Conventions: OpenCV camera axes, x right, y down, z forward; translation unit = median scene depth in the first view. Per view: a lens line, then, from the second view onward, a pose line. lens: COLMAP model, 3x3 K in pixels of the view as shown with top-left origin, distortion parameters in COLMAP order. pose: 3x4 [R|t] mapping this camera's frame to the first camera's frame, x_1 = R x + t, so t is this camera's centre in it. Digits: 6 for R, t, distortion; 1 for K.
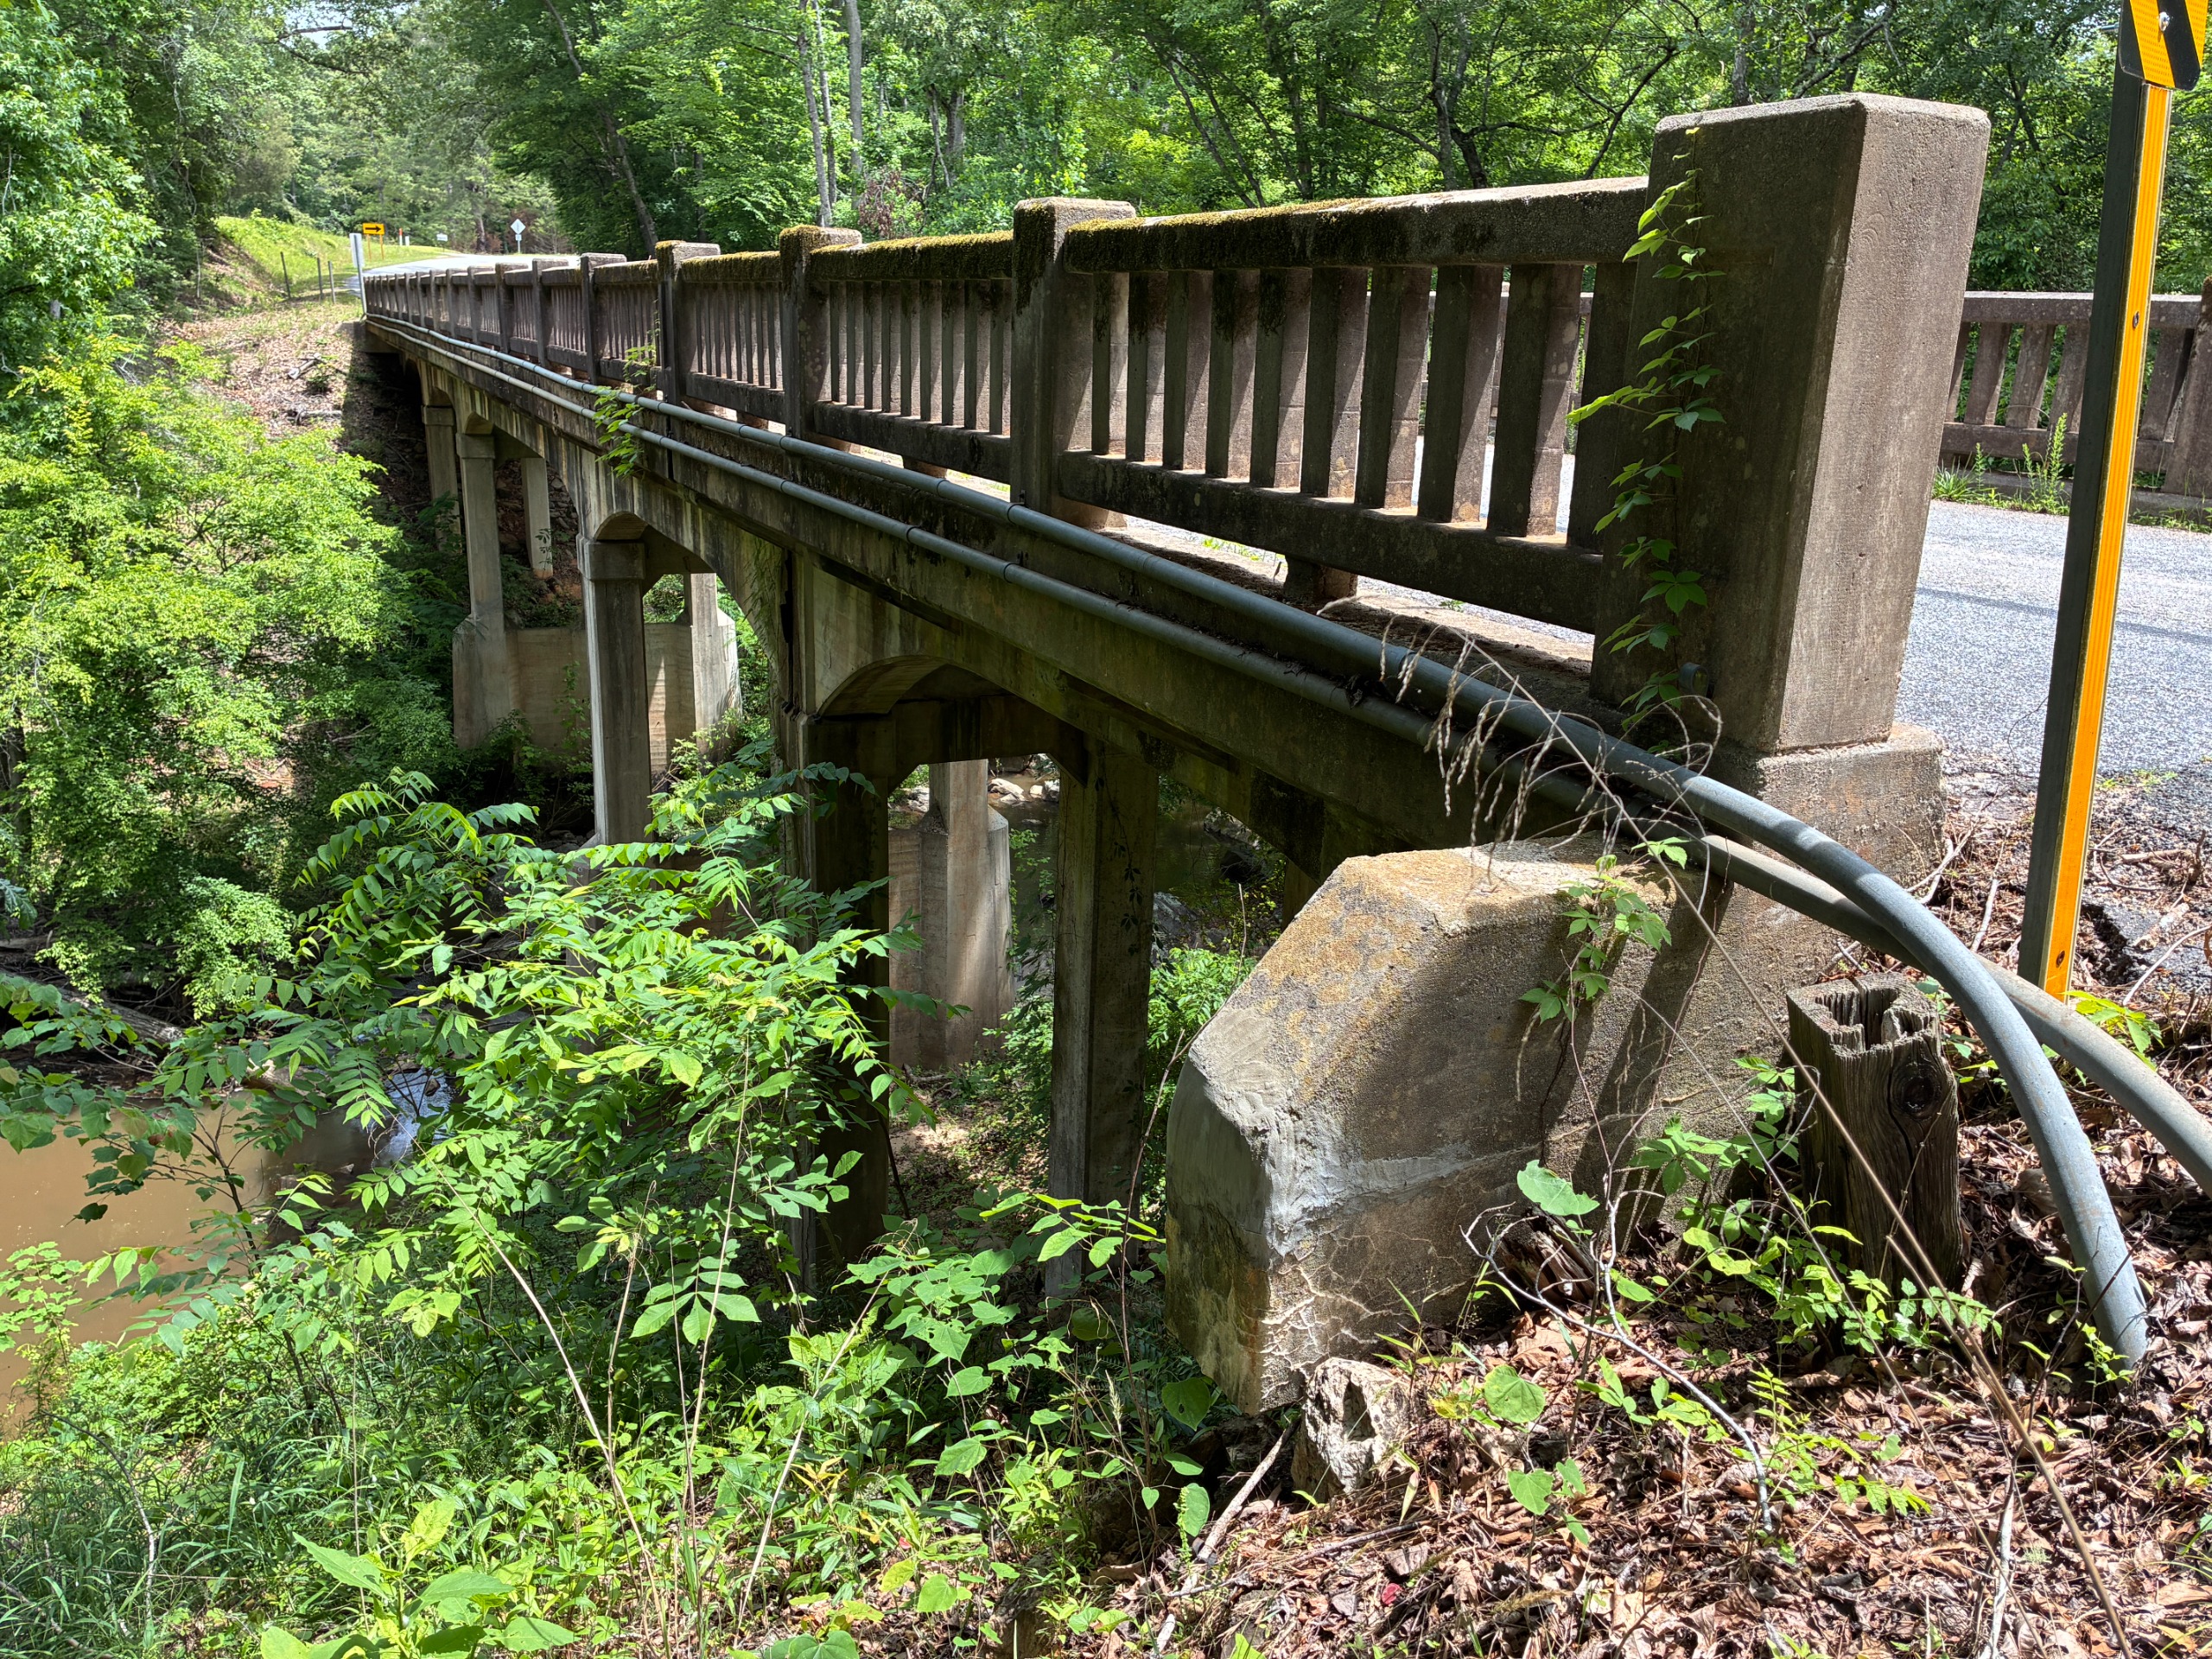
lens RADIAL K [[1689.7, 0, 1106.0], [0, 1689.7, 829.5], [0, 0, 1]] dist [0.053711, -0.108822]
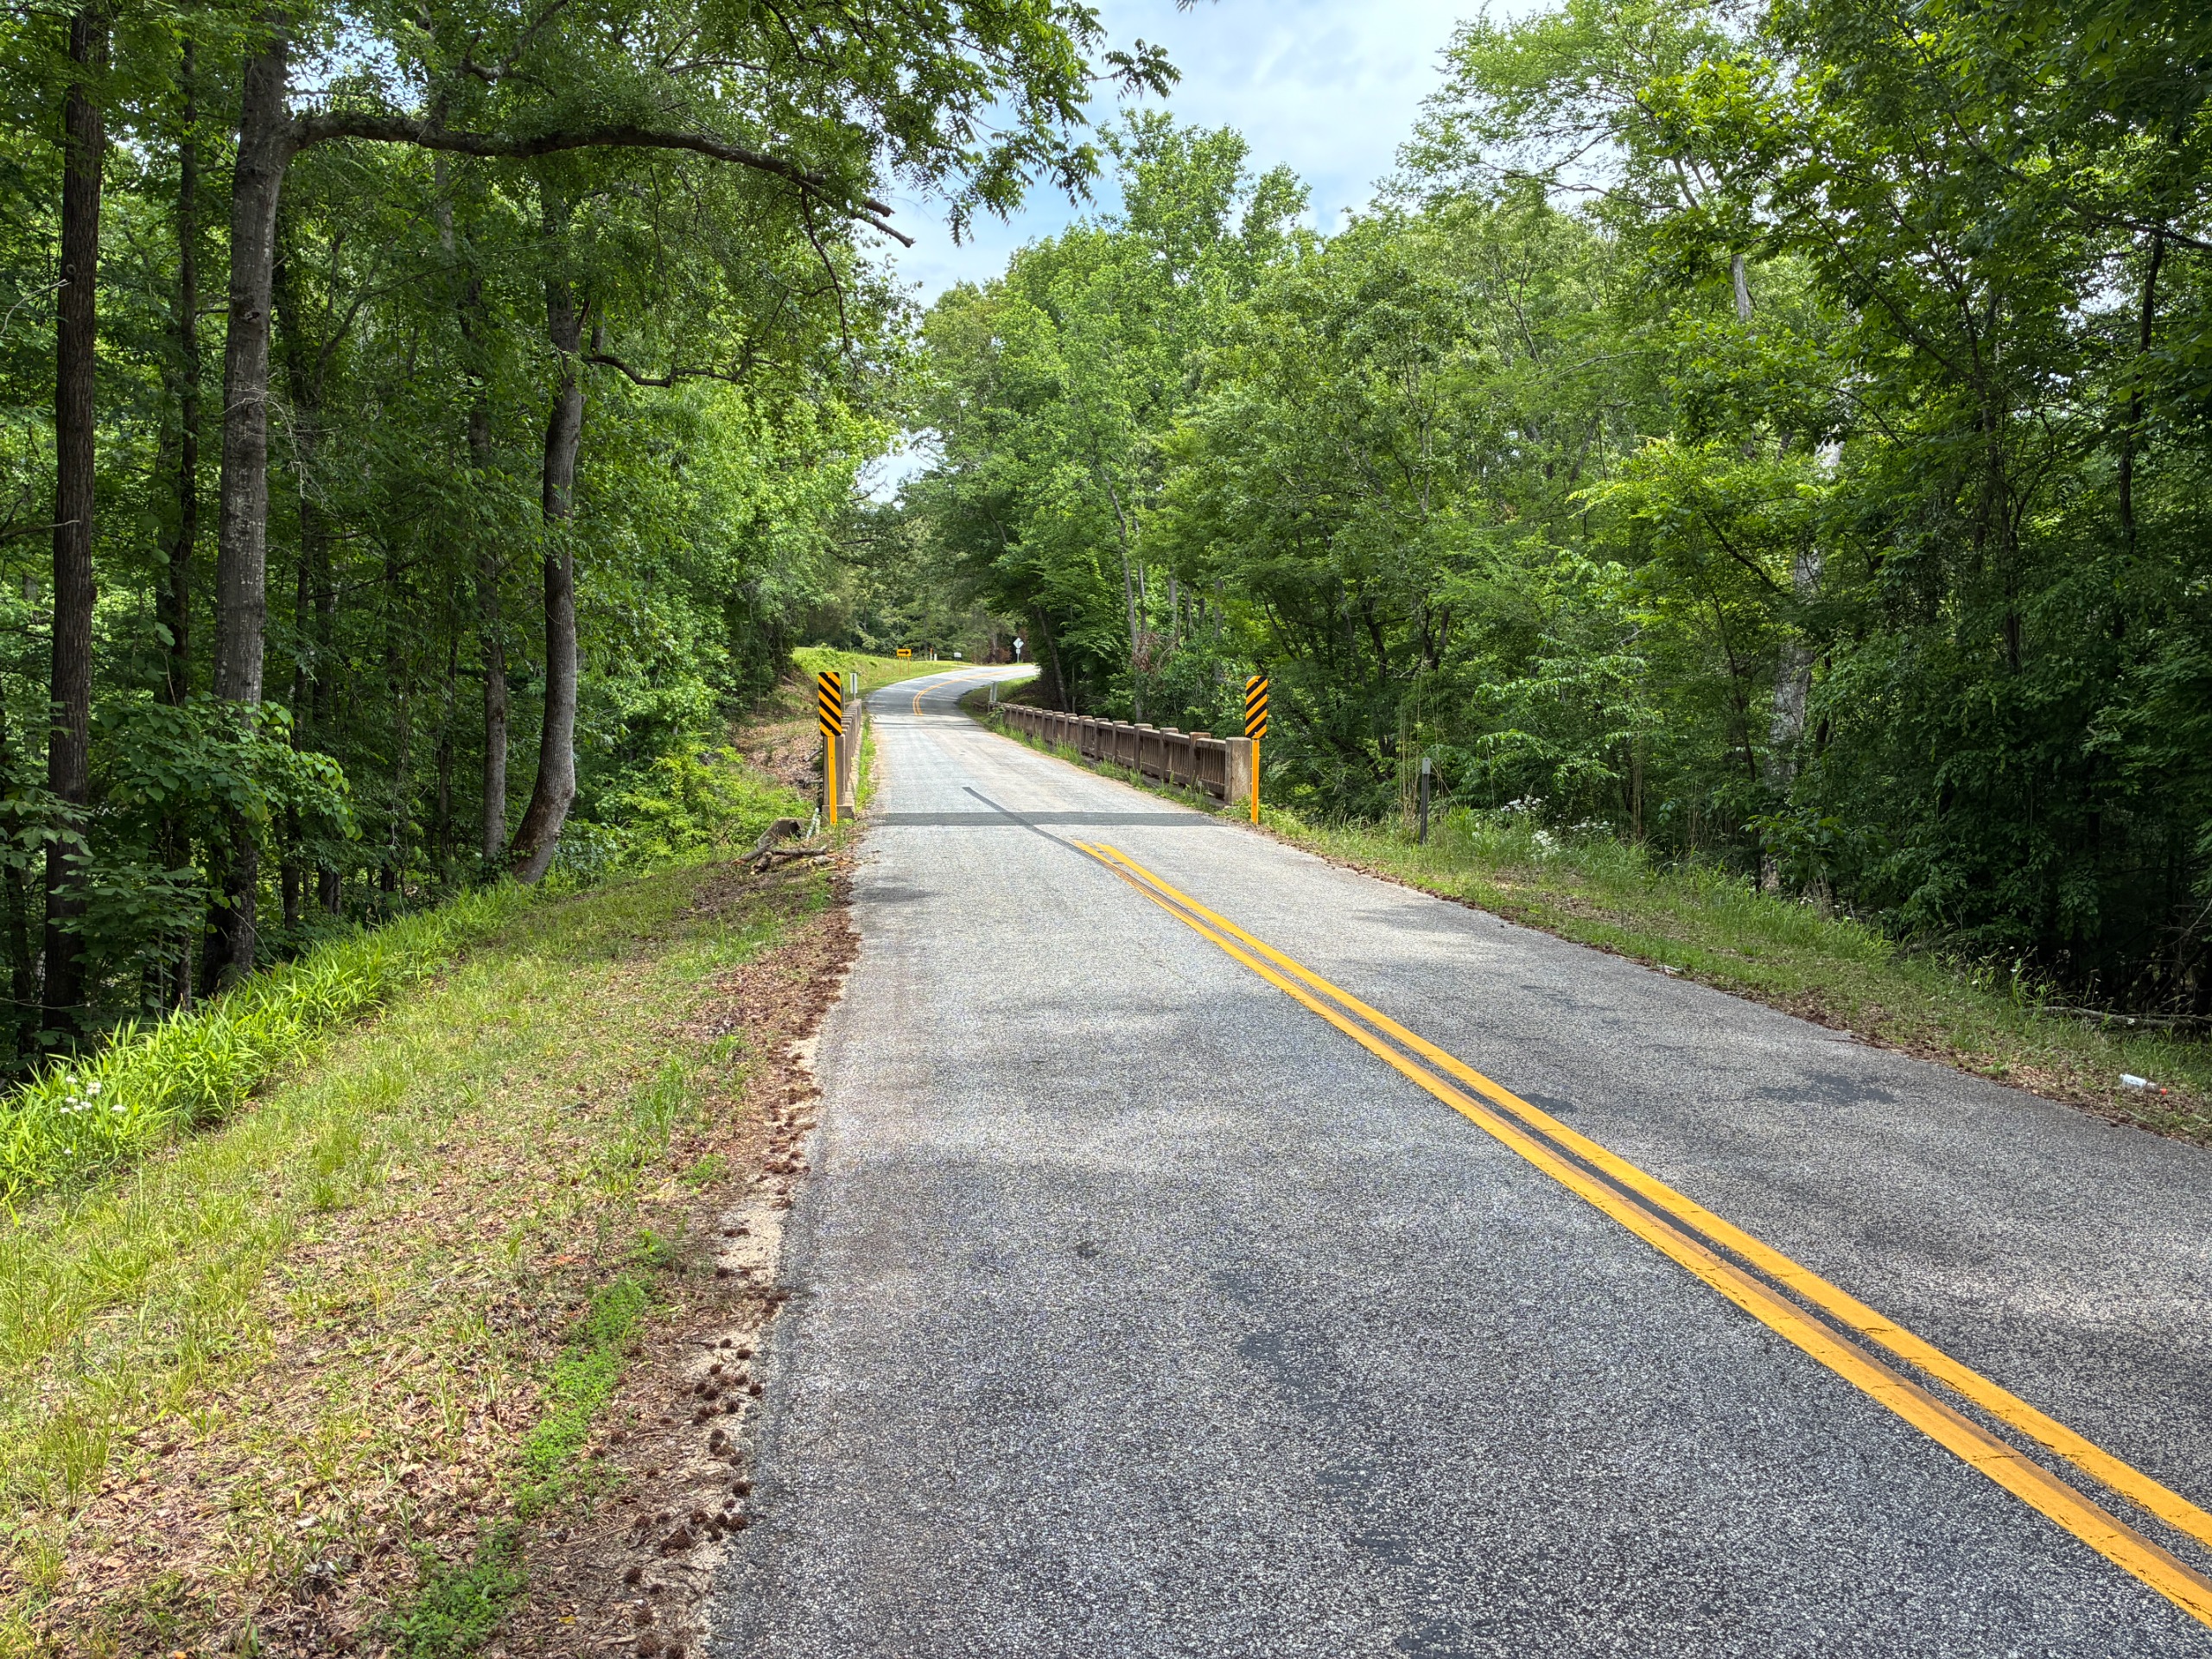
lens RADIAL K [[1684.4, 0, 1106.0], [0, 1684.4, 829.5], [0, 0, 1]] dist [-0.000822, -0.000042]
pose [[0.955677, 0.003590, -0.294396, 0.523481], [-0.065964, 0.977116, -0.202219, 0.206795], [0.286933, 0.212676, 0.934044, -0.798052]]
